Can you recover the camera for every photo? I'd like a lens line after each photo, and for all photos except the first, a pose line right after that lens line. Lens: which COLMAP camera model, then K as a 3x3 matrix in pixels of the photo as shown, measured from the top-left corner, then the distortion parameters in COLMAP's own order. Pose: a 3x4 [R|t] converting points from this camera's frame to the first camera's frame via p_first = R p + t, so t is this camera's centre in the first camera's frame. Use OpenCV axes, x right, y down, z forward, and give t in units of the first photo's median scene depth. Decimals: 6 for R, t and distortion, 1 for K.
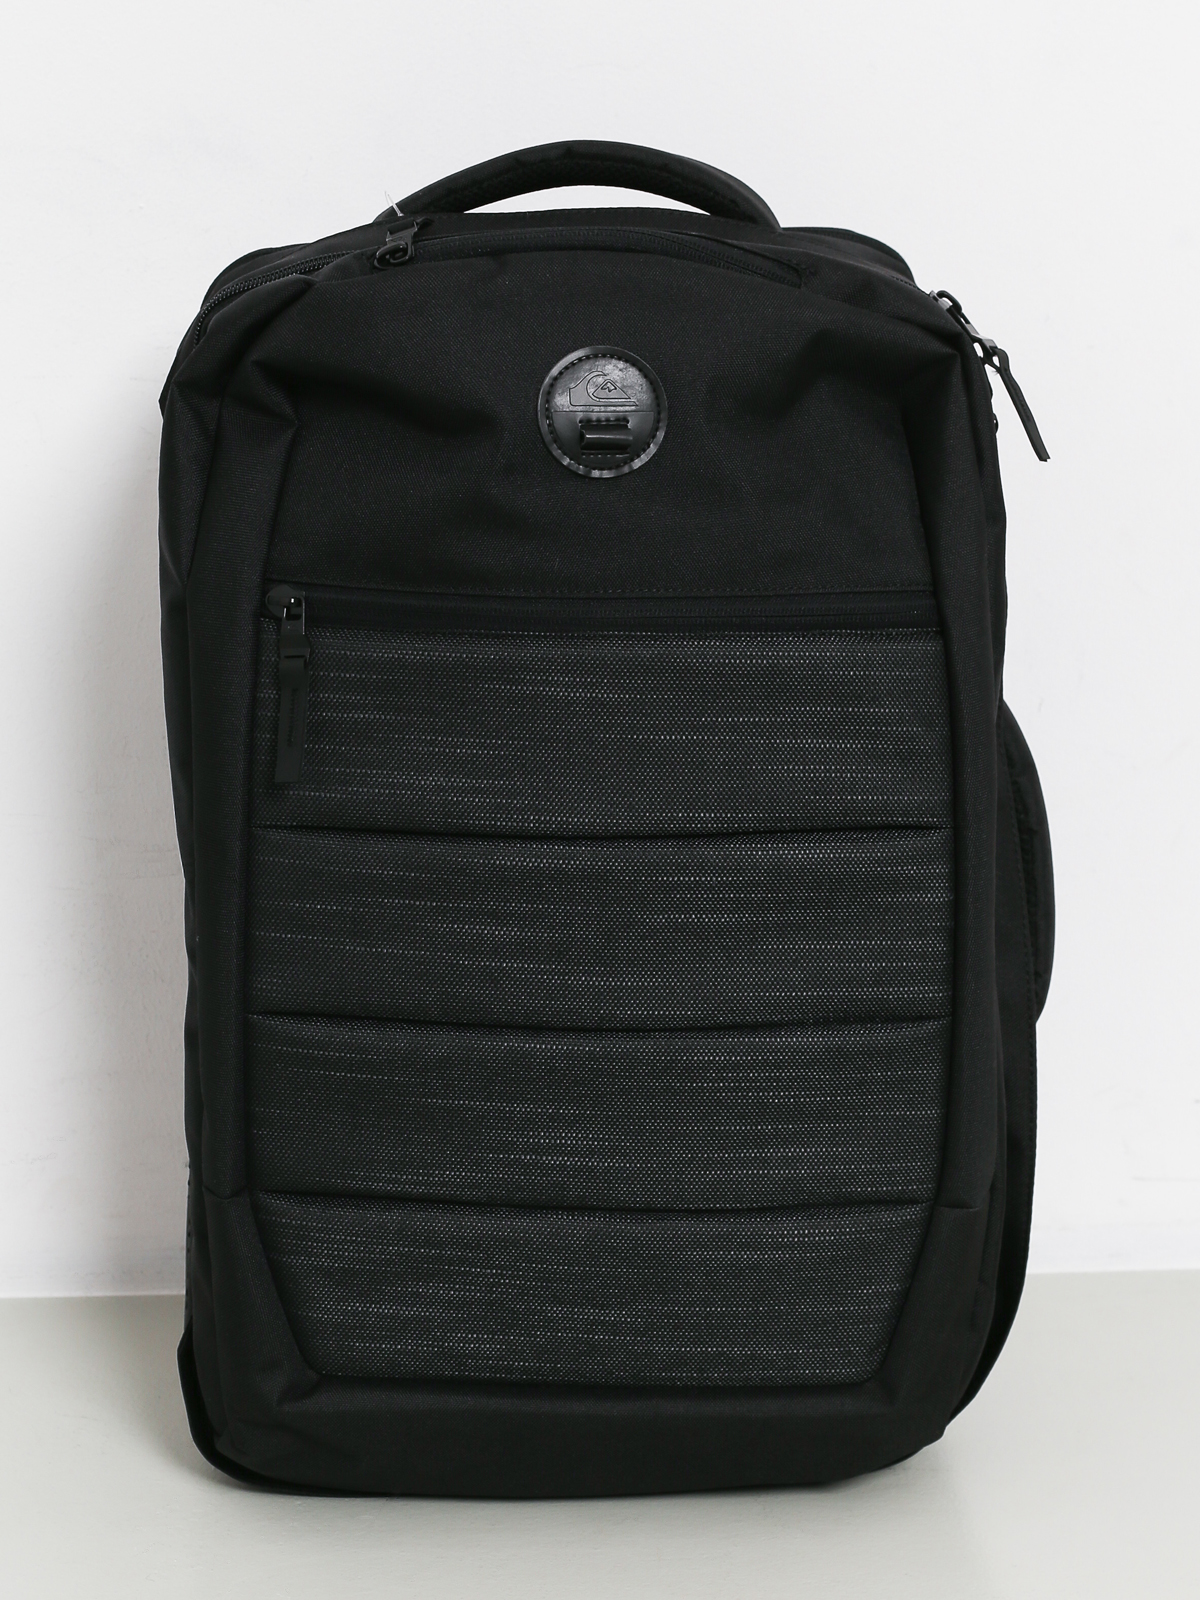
lens RADIAL K [[2257.8, 0, 601.5], [0, 2257.8, 797.8], [0, 0, 1]] dist [-0.148921, 0.000000]
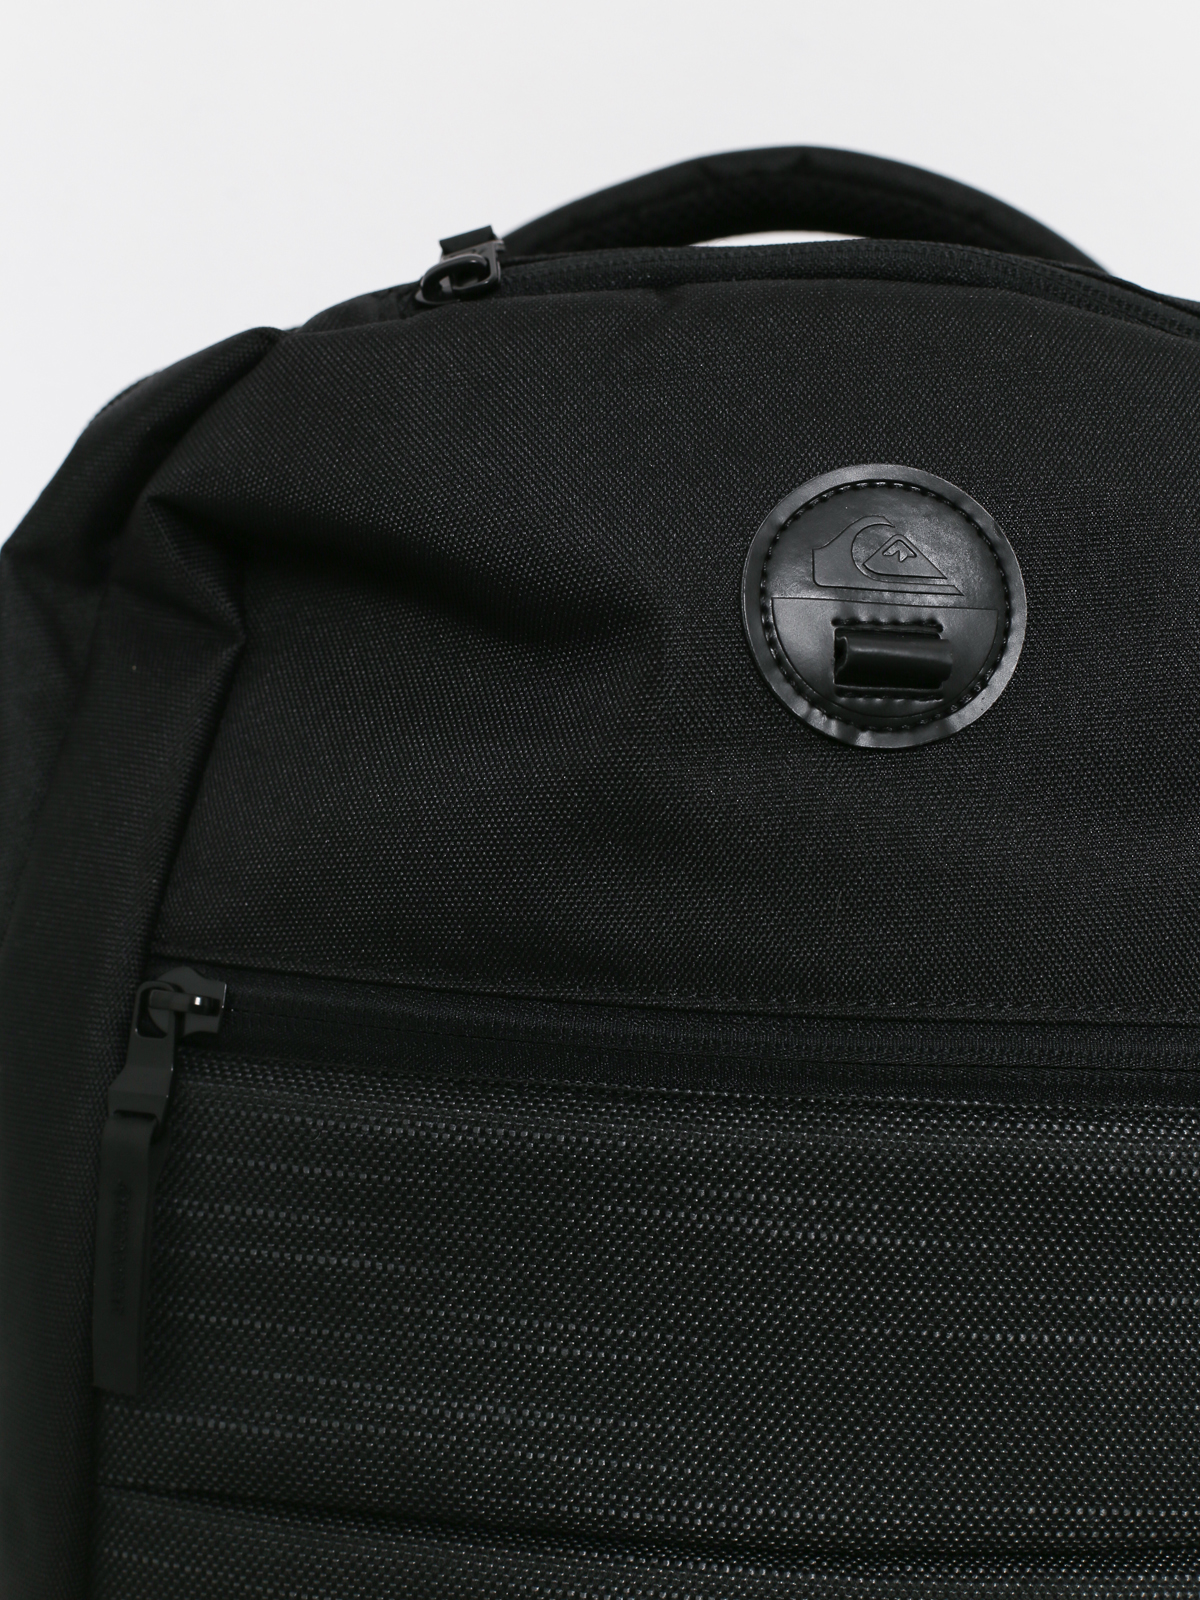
lens RADIAL K [[2257.8, 0, 617.2], [0, 2257.8, 791.7], [0, 0, 1]] dist [-0.148921, 0.000000]
pose [[0.995038, 0.024069, -0.096545, -0.008258], [-0.044736, 0.974919, -0.218018, -0.032975], [0.088876, 0.221255, 0.971158, 0.549826]]
